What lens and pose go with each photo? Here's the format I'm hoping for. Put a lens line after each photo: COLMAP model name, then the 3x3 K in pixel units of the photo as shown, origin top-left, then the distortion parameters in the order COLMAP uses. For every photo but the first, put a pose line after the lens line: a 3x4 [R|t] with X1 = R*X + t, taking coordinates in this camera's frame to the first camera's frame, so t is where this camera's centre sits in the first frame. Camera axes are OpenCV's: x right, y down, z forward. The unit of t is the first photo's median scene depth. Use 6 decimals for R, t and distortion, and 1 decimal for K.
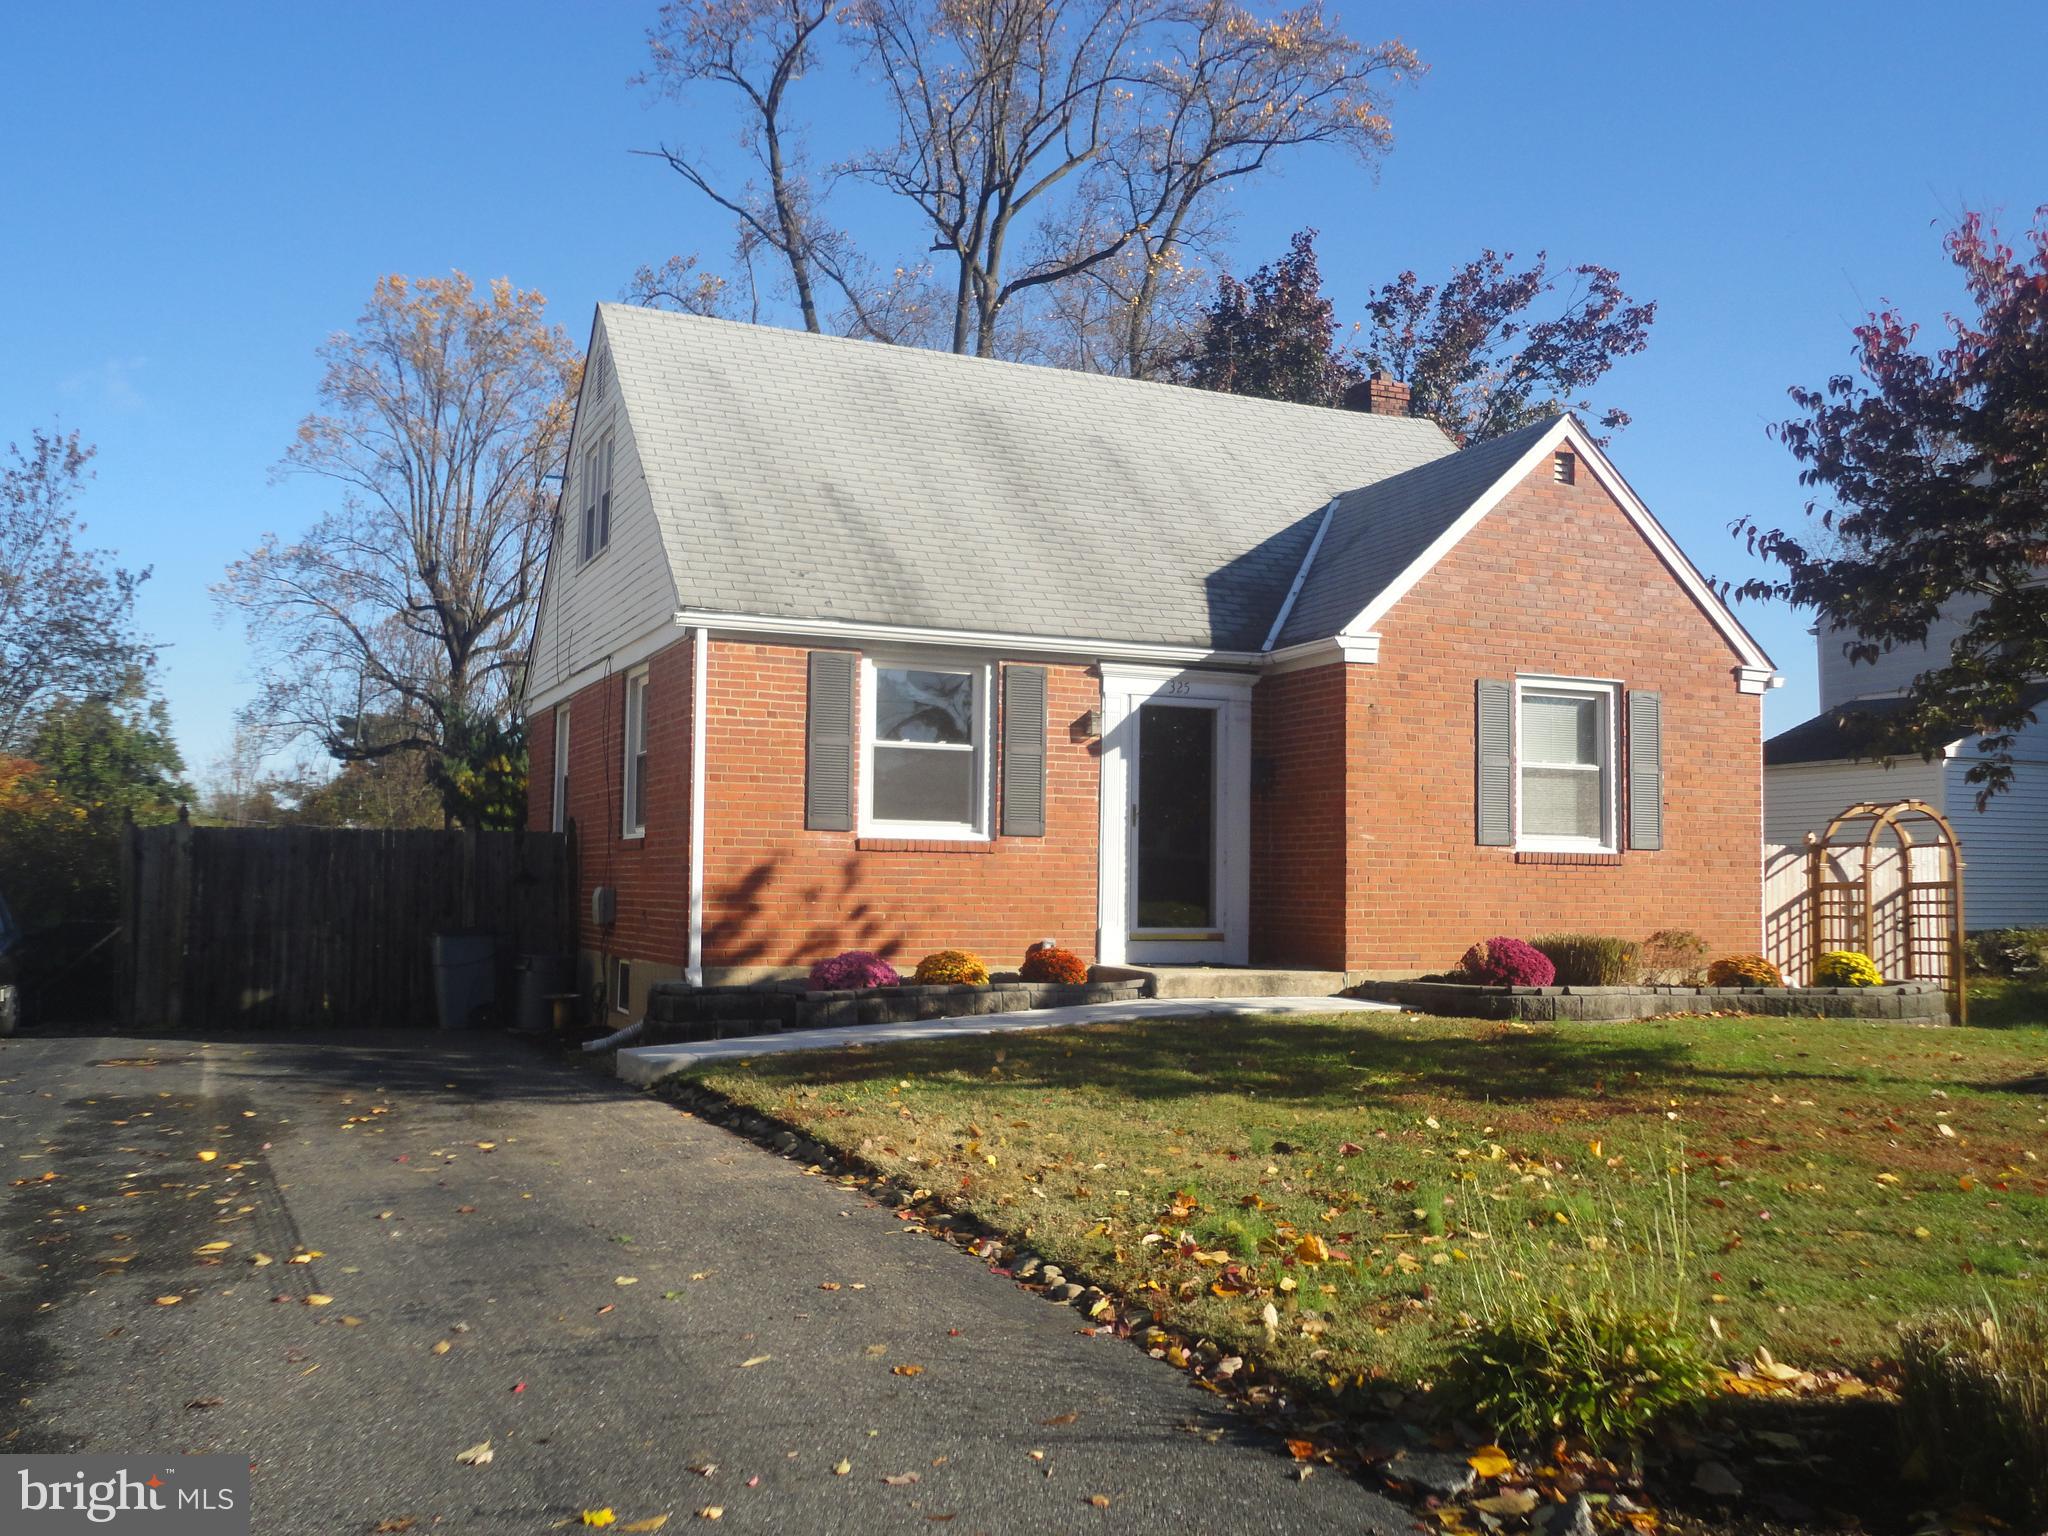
lens RADIAL K [[1846.9, 0, 1024.0], [0, 1846.9, 768.0], [0, 0, 1]] dist [-0.004753, -0.002735]
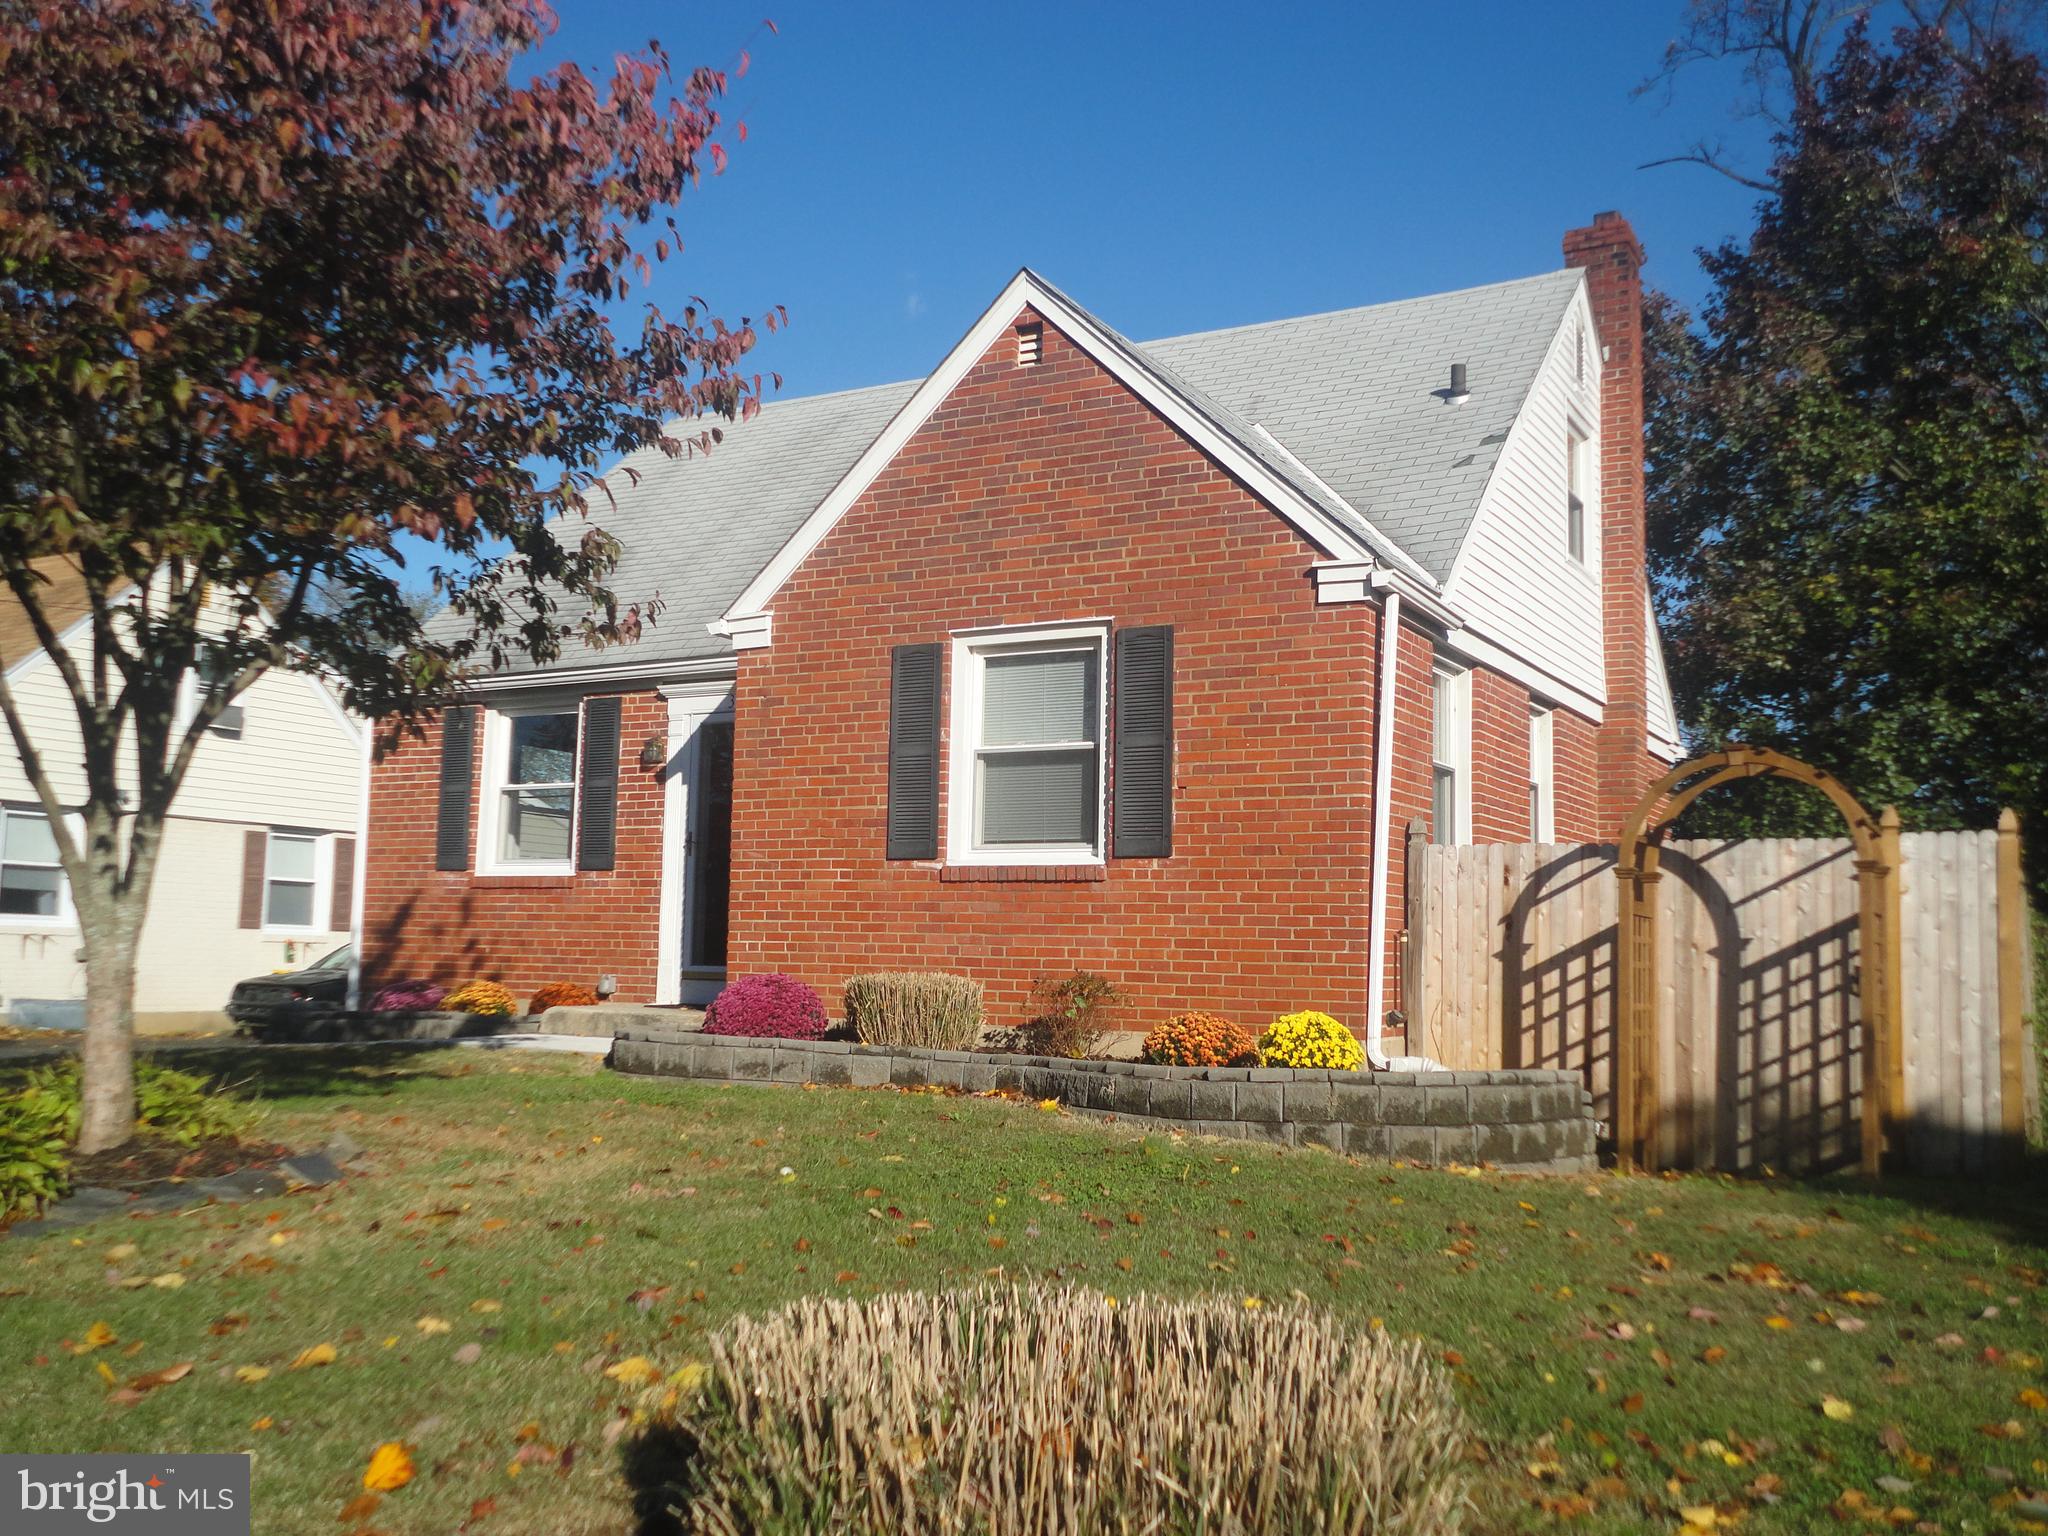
lens RADIAL K [[1846.9, 0, 1024.0], [0, 1846.9, 768.0], [0, 0, 1]] dist [-0.004753, -0.002735]
pose [[0.581890, -0.084925, -0.808821, 0.916591], [0.038412, 0.996293, -0.076975, 0.065987], [0.812360, 0.013723, 0.582995, 0.597654]]
